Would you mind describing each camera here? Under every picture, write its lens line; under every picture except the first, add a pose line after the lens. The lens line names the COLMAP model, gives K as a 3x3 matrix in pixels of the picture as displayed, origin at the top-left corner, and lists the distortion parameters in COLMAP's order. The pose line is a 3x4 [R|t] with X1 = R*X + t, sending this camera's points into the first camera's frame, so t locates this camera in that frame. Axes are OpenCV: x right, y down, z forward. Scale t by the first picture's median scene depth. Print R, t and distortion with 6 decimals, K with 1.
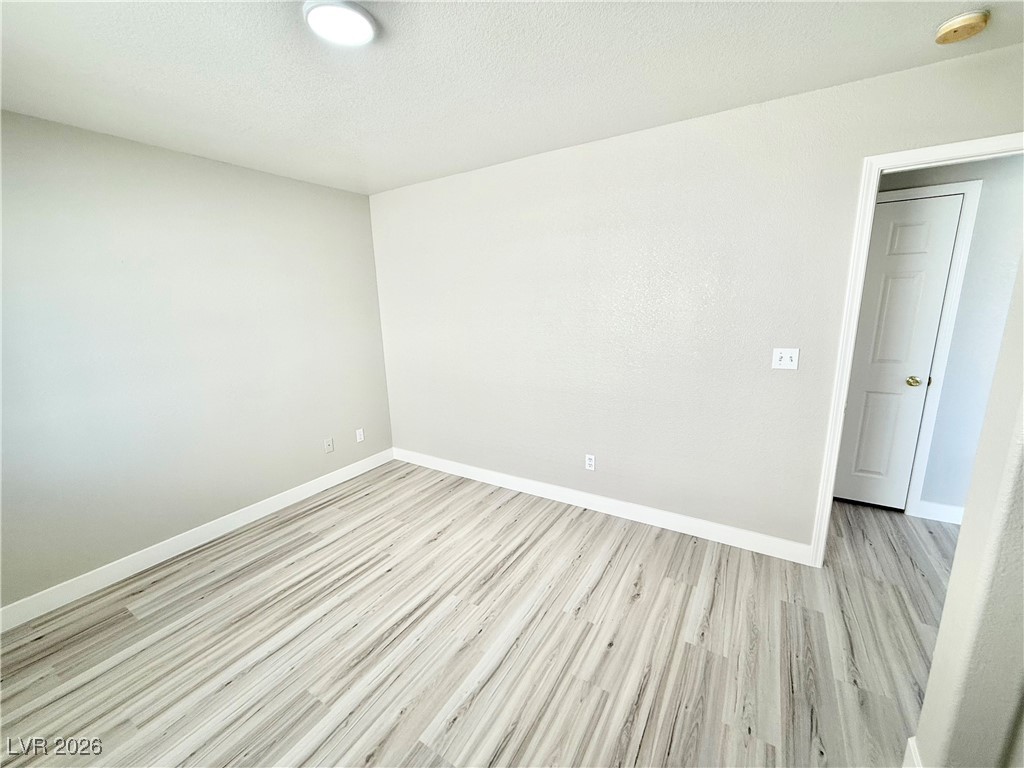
lens RADIAL K [[408.8, 0, 512.0], [0, 408.8, 384.0], [0, 0, 1]] dist [-0.000766, -0.000190]
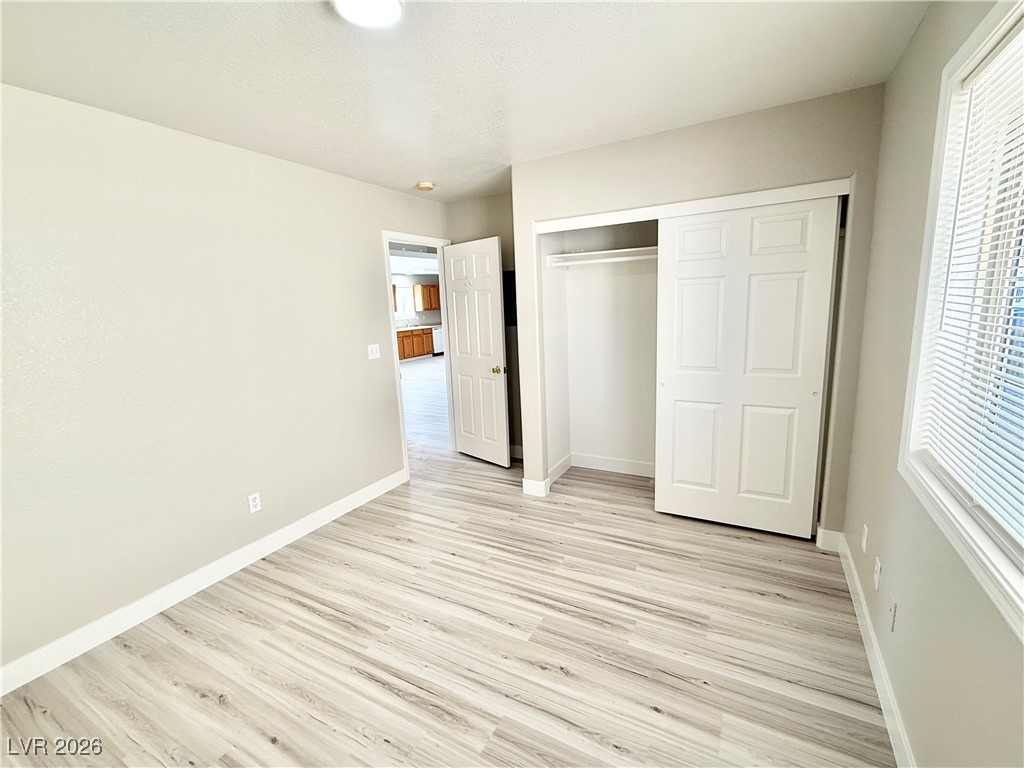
lens RADIAL K [[455.5, 0, 512.0], [0, 455.5, 384.0], [0, 0, 1]] dist [0.000543, 0.000051]
pose [[-0.049790, -0.146335, 0.987981, -1.093189], [0.250546, 0.955747, 0.154187, -0.085932], [-0.966824, 0.255211, -0.010923, 0.624660]]
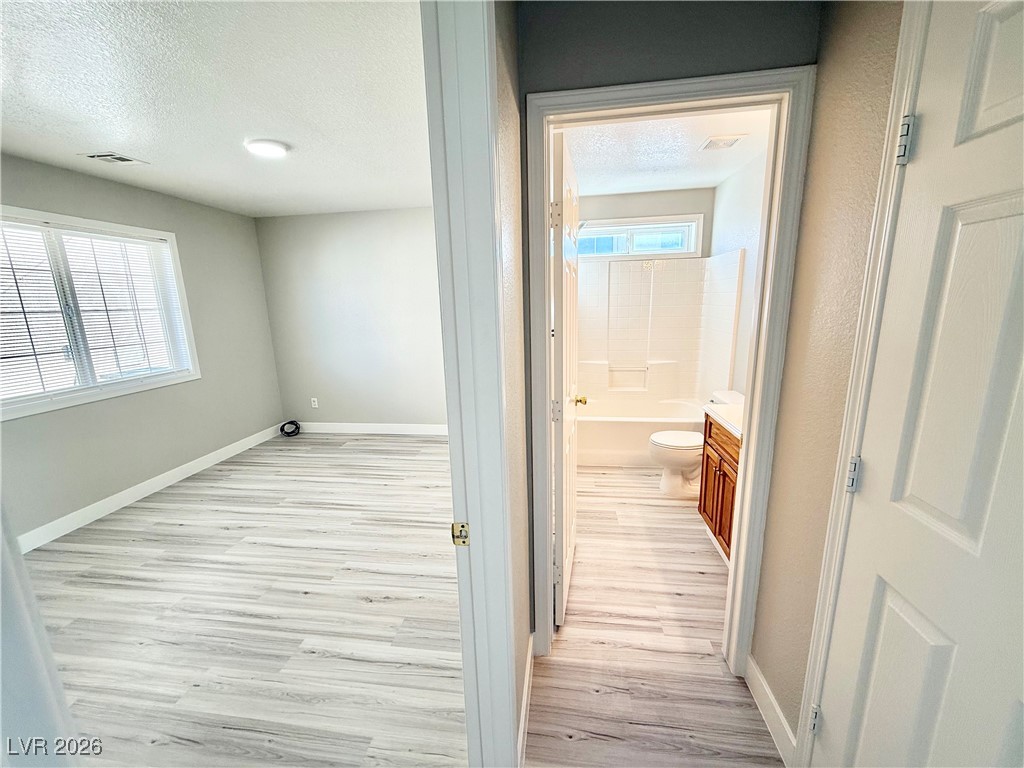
lens RADIAL K [[408.8, 0, 512.0], [0, 408.8, 384.0], [0, 0, 1]] dist [-0.000766, -0.000190]
pose [[0.409621, 0.201461, -0.889732, 1.292422], [-0.175710, 0.974472, 0.139754, -0.198901], [0.895174, 0.099089, 0.434563, 0.879856]]
